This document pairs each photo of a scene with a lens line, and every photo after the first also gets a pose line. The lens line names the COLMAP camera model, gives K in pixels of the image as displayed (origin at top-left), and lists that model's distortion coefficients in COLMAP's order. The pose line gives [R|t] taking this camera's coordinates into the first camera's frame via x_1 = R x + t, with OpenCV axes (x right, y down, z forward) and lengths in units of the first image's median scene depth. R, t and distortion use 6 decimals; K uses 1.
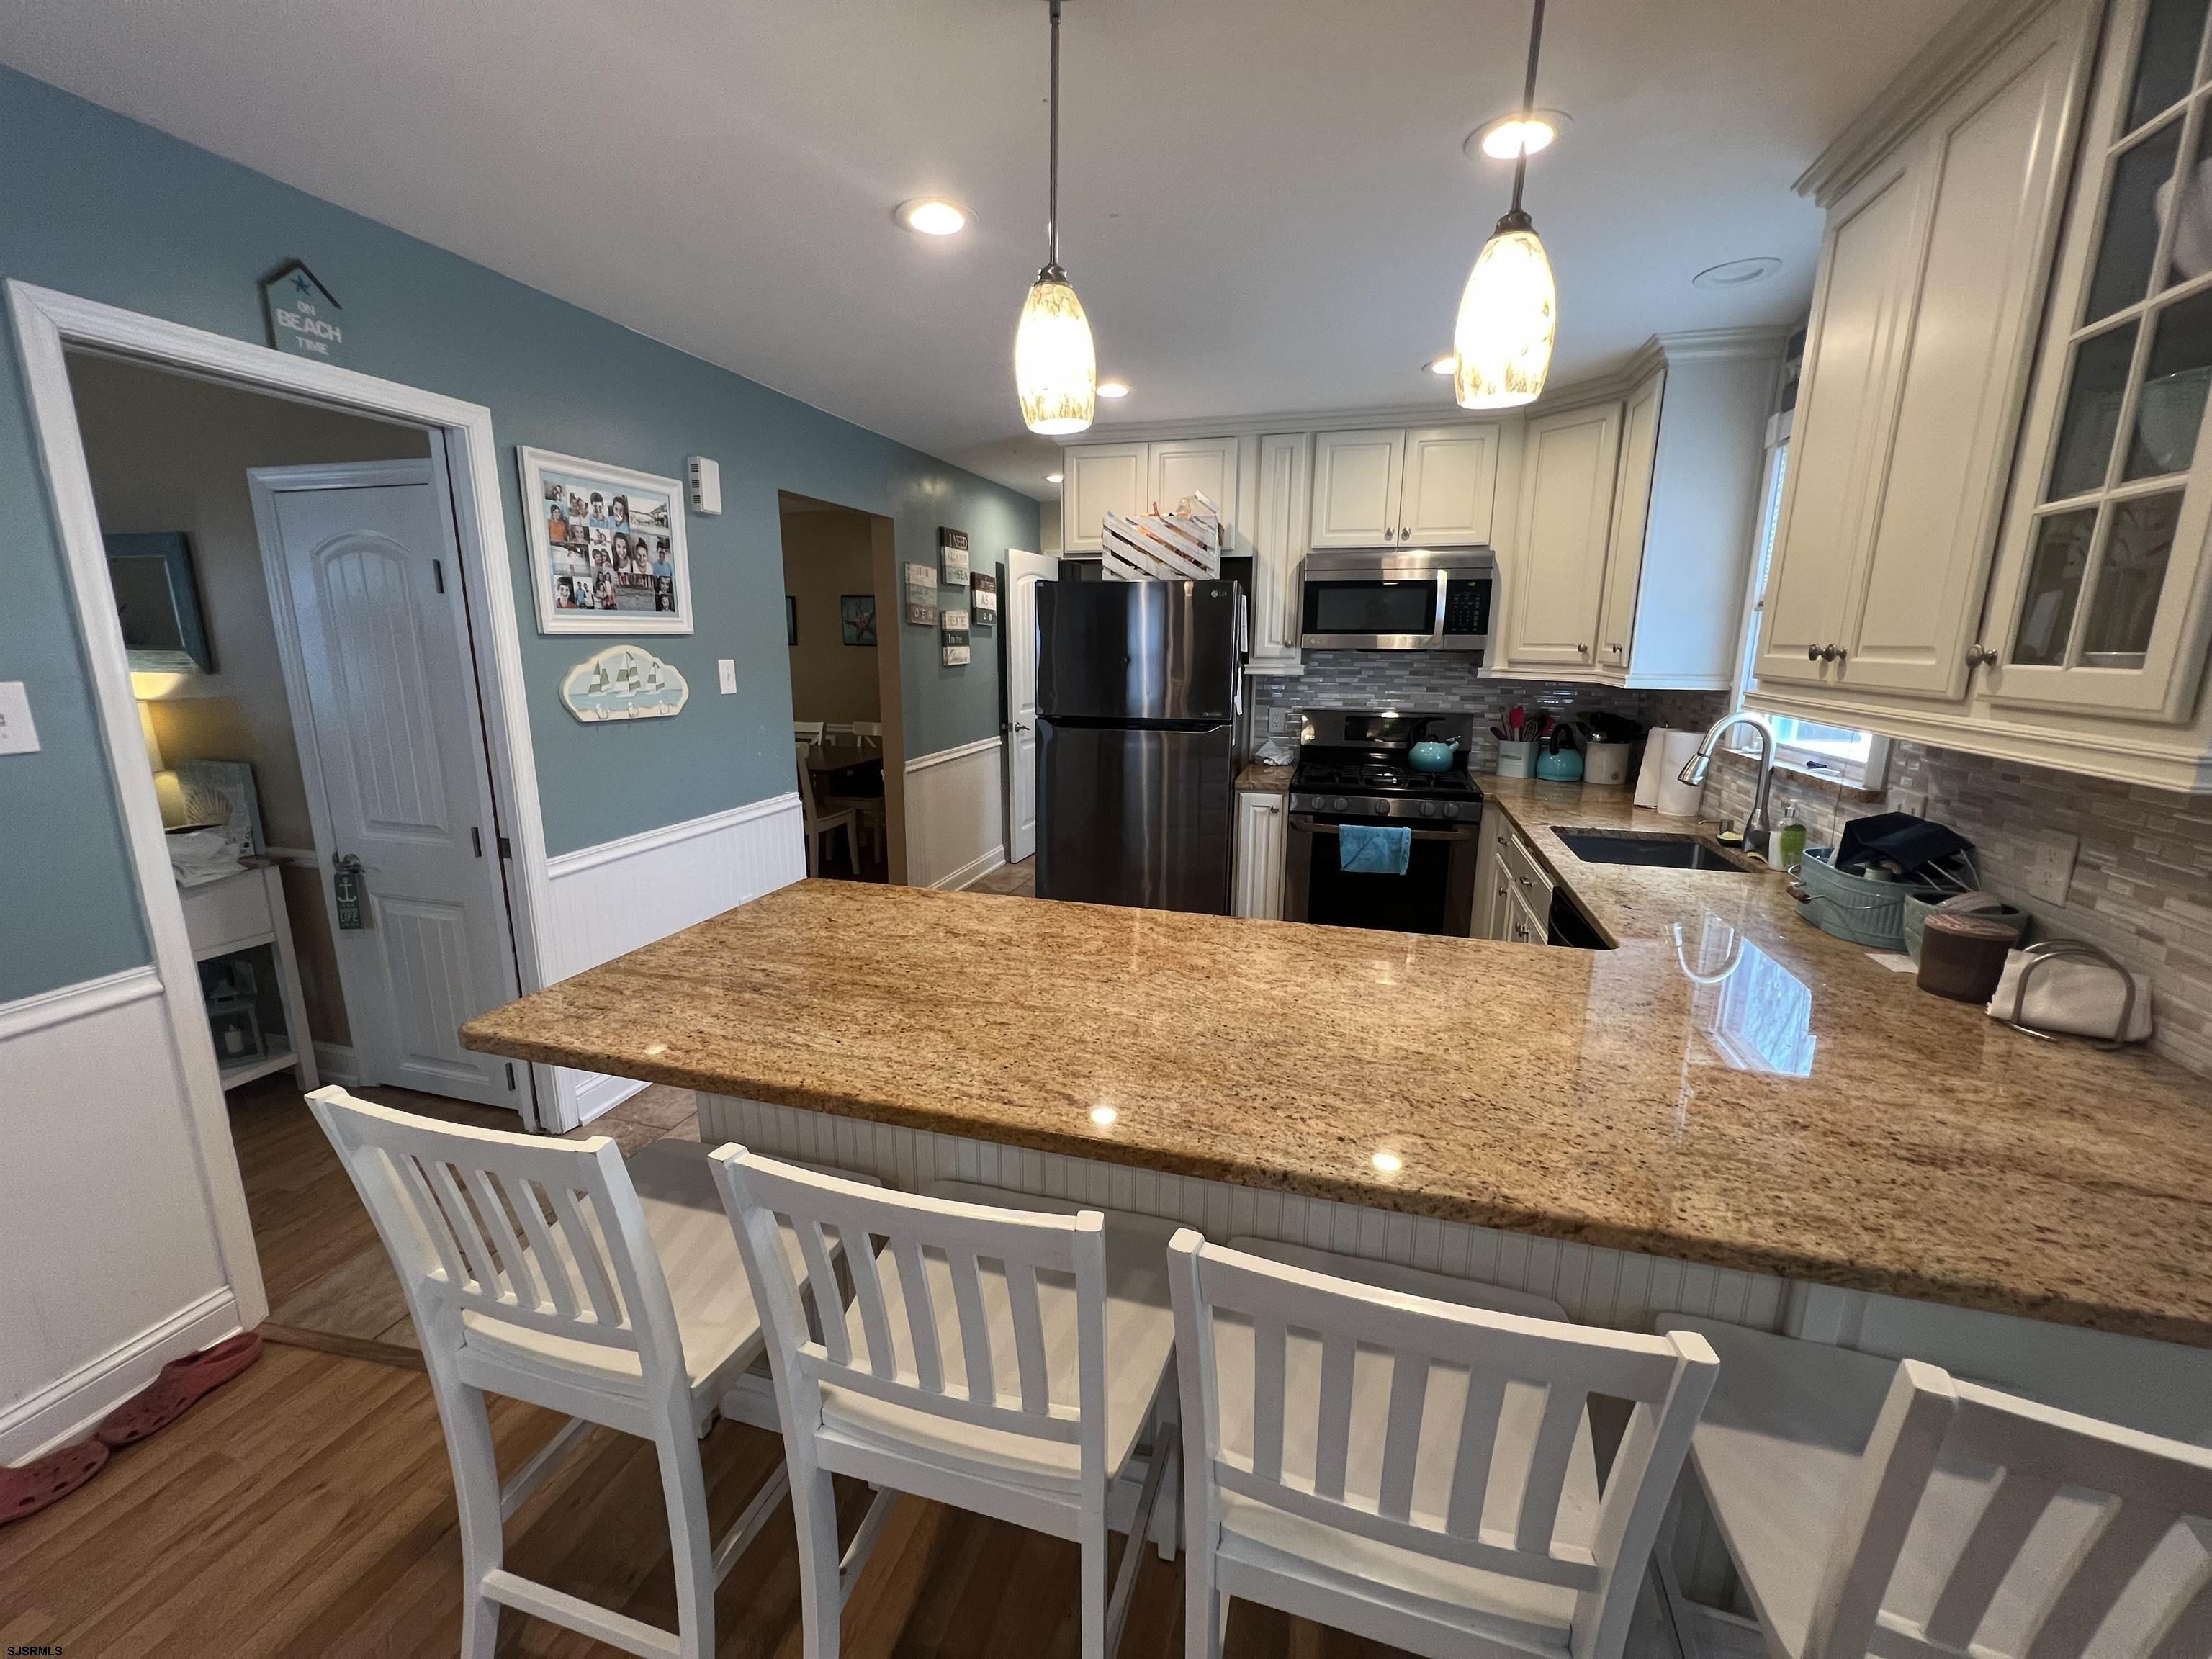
lens RADIAL K [[881.6, 0, 1098.7], [0, 881.6, 822.7], [0, 0, 1]] dist [-0.002322, -0.000406]
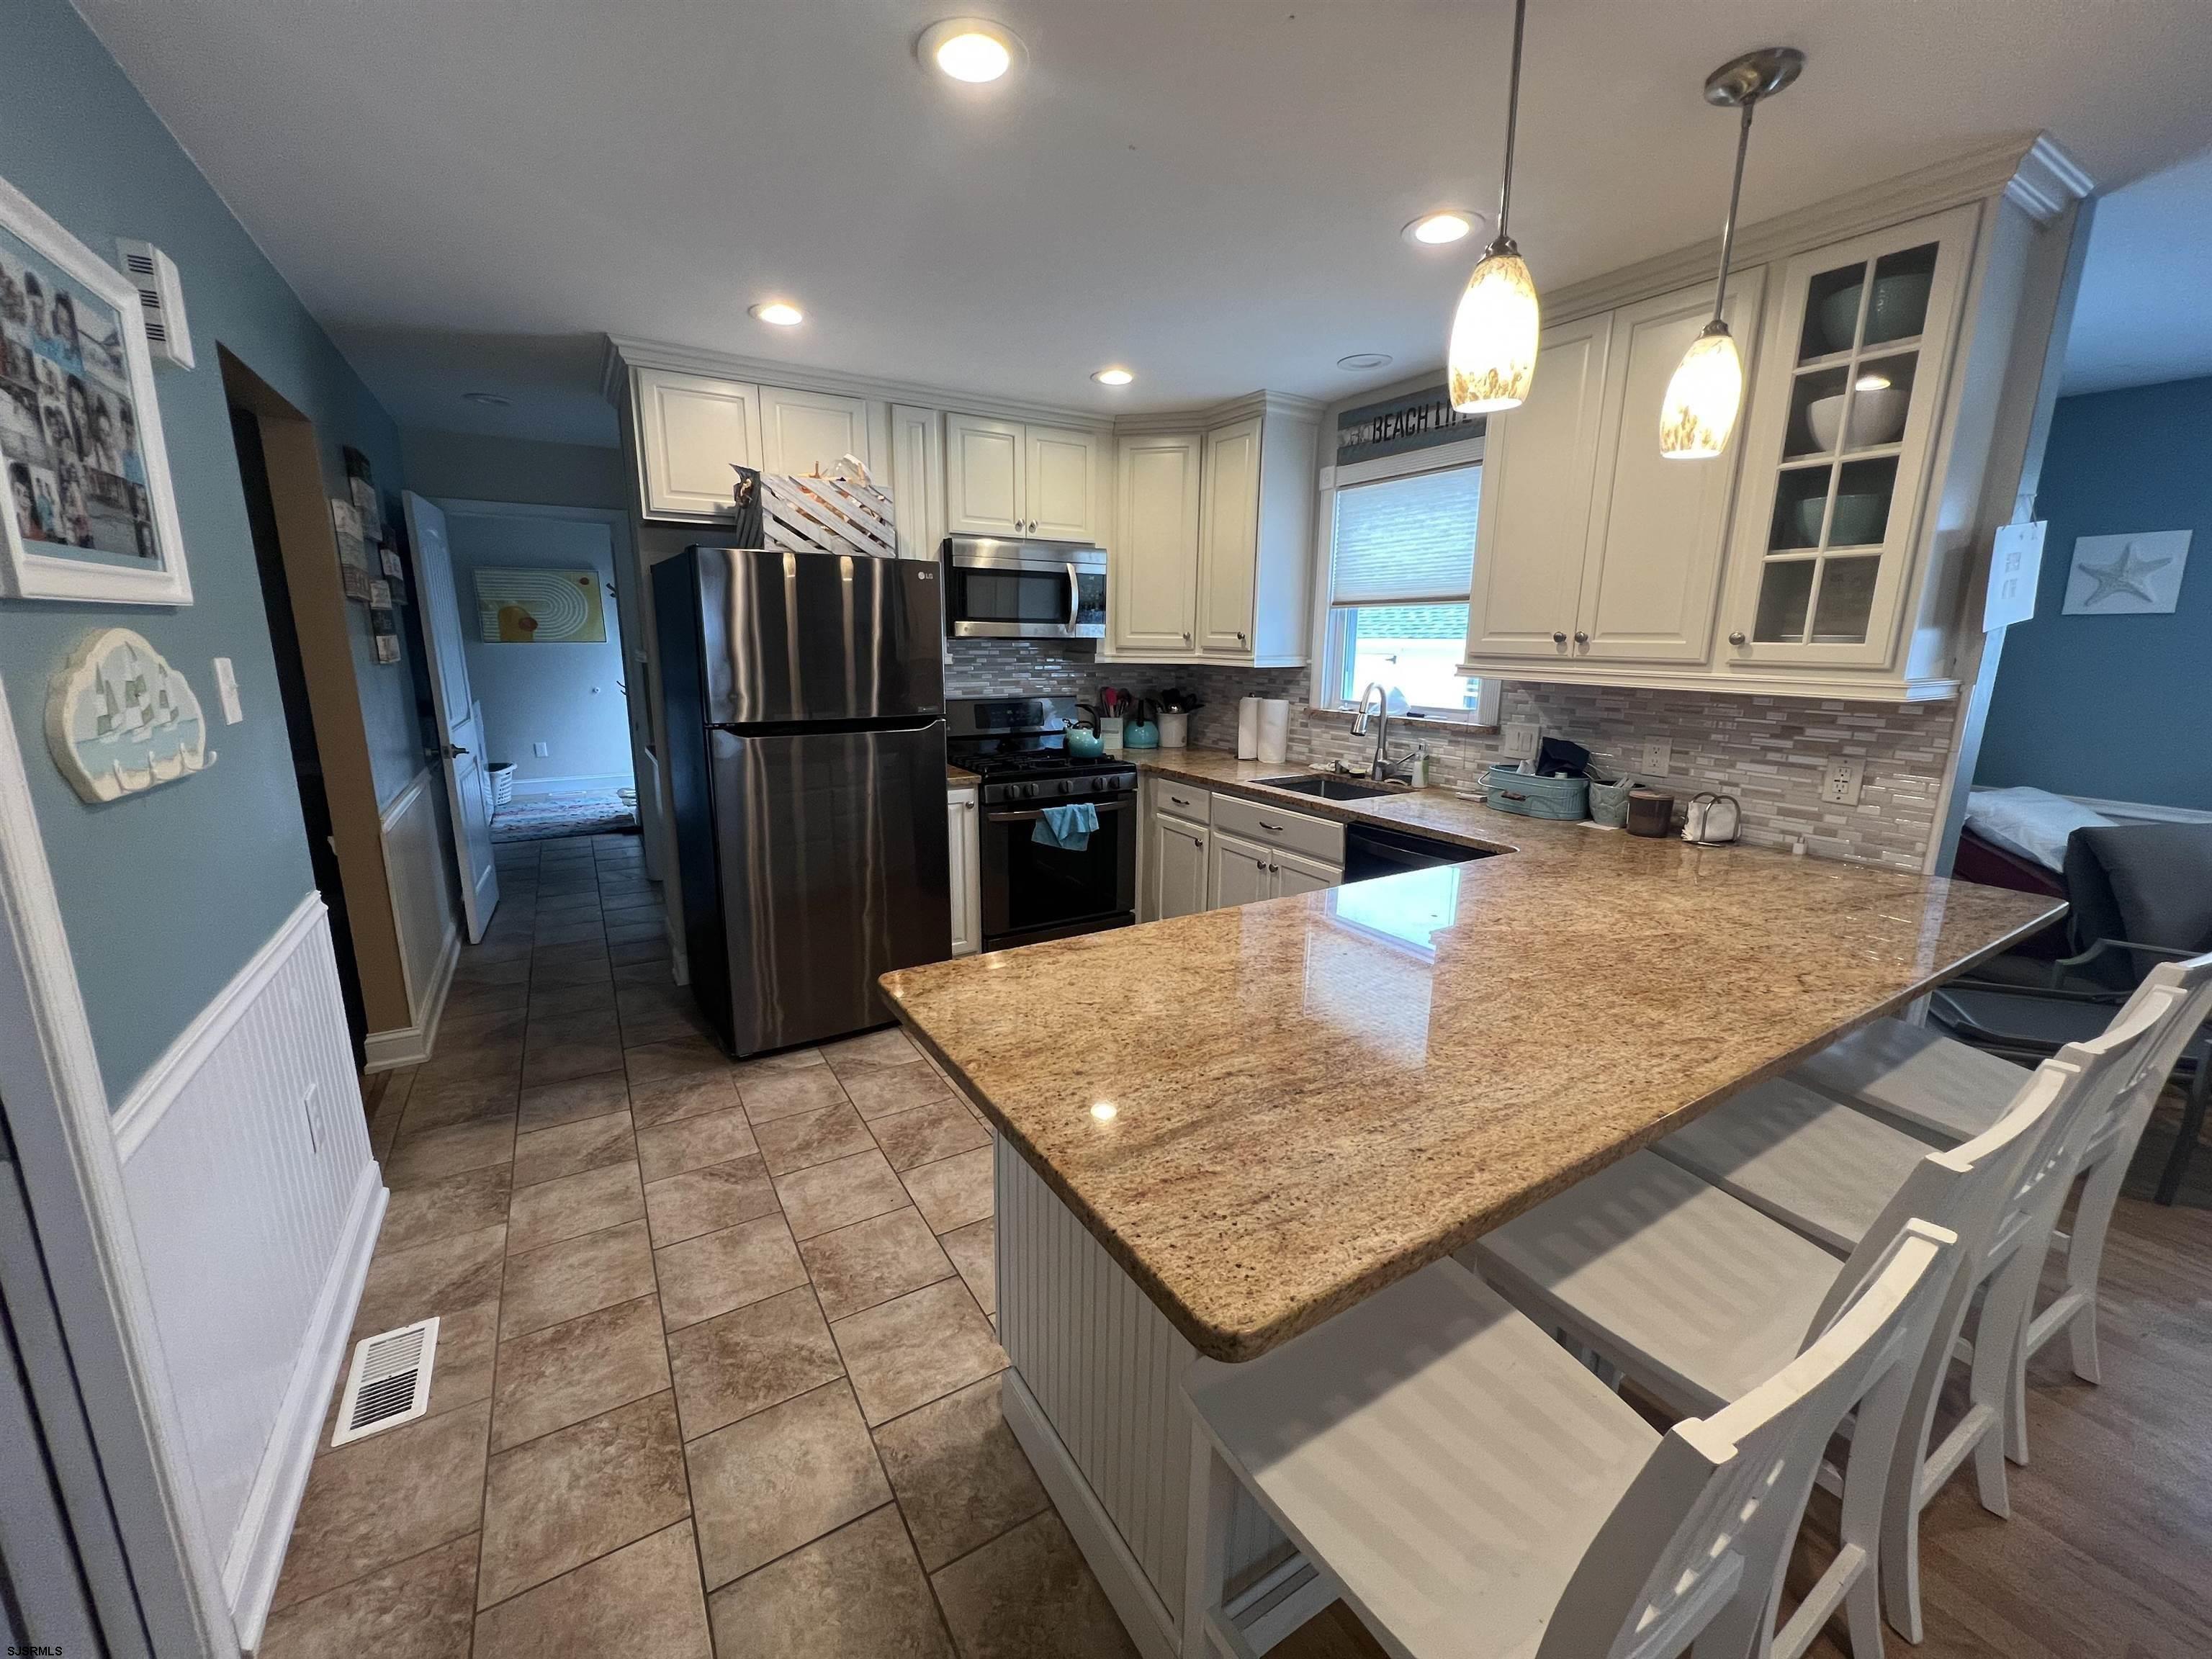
lens RADIAL K [[881.6, 0, 1098.7], [0, 881.6, 822.7], [0, 0, 1]] dist [-0.002322, -0.000406]
pose [[0.674090, -0.152822, 0.722668, -0.824894], [0.145541, 0.986663, 0.072890, -0.092747], [-0.724169, 0.056043, 0.687341, 0.492581]]
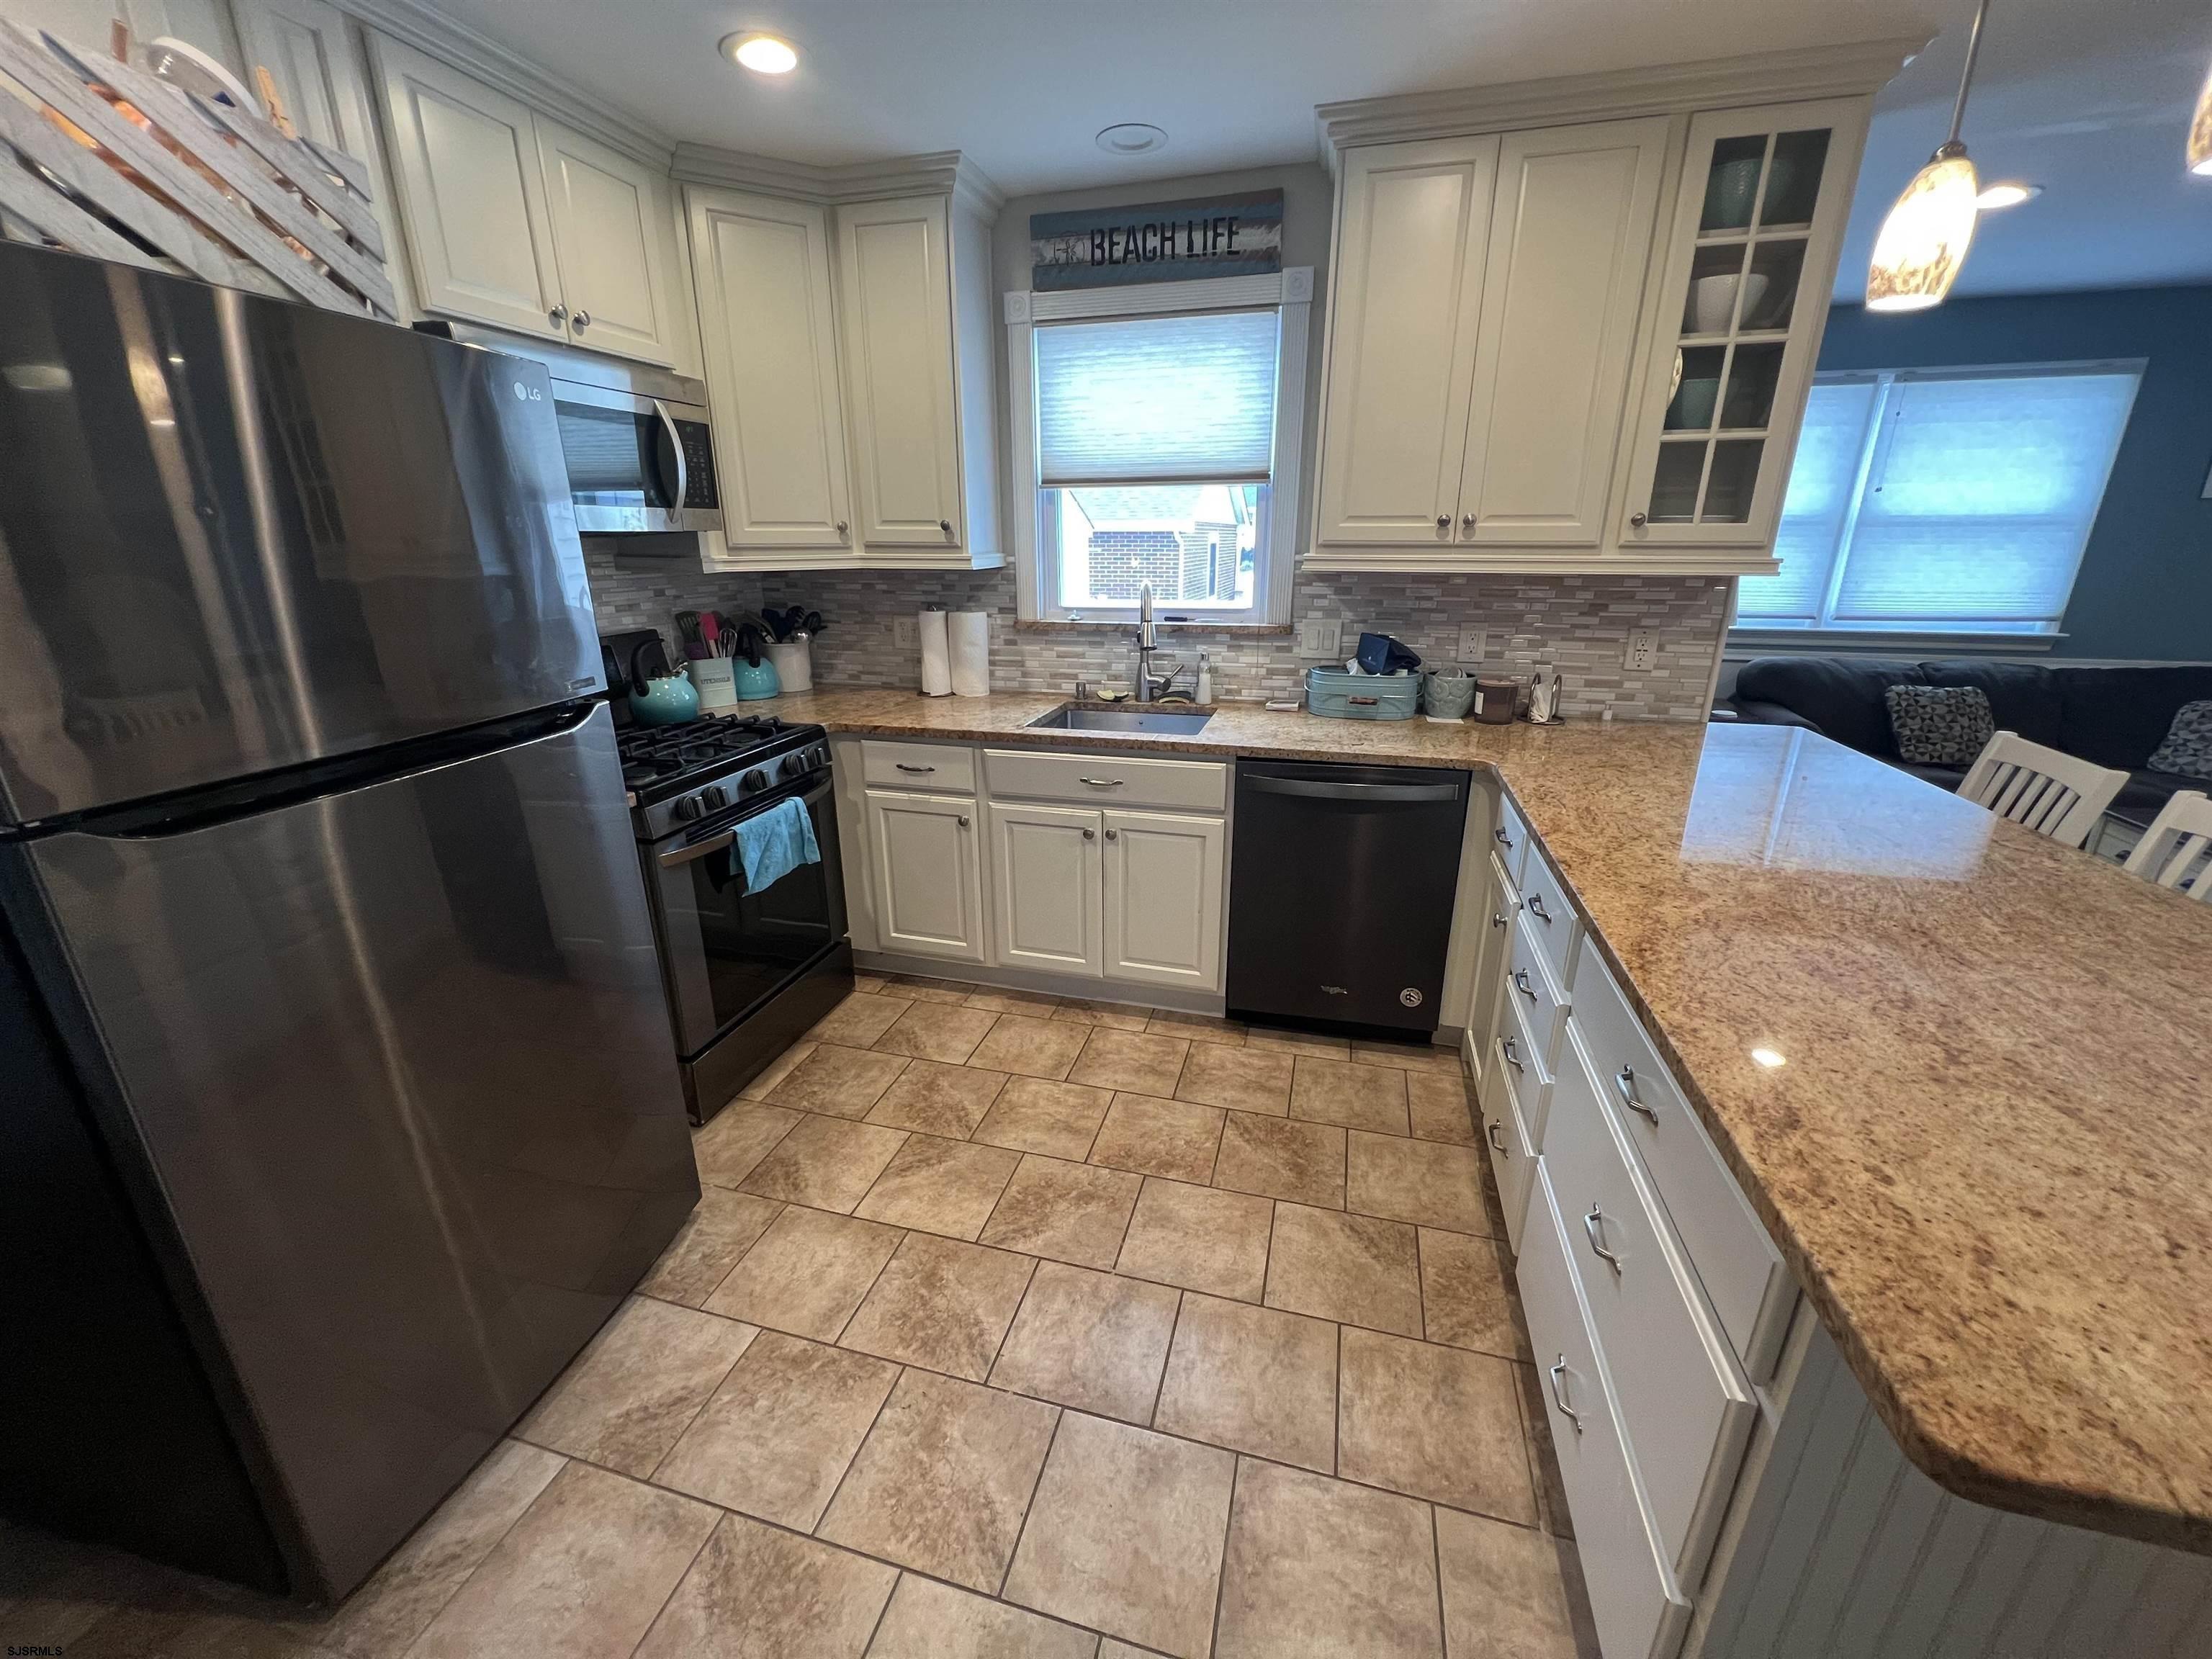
lens RADIAL K [[884.2, 0, 1101.9], [0, 884.2, 822.6], [0, 0, 1]] dist [-0.001243, 0.000032]
pose [[-0.018753, -0.317809, 0.947969, -0.609556], [0.208446, 0.926059, 0.314587, -0.278400], [-0.977854, 0.203500, 0.048879, 1.427836]]
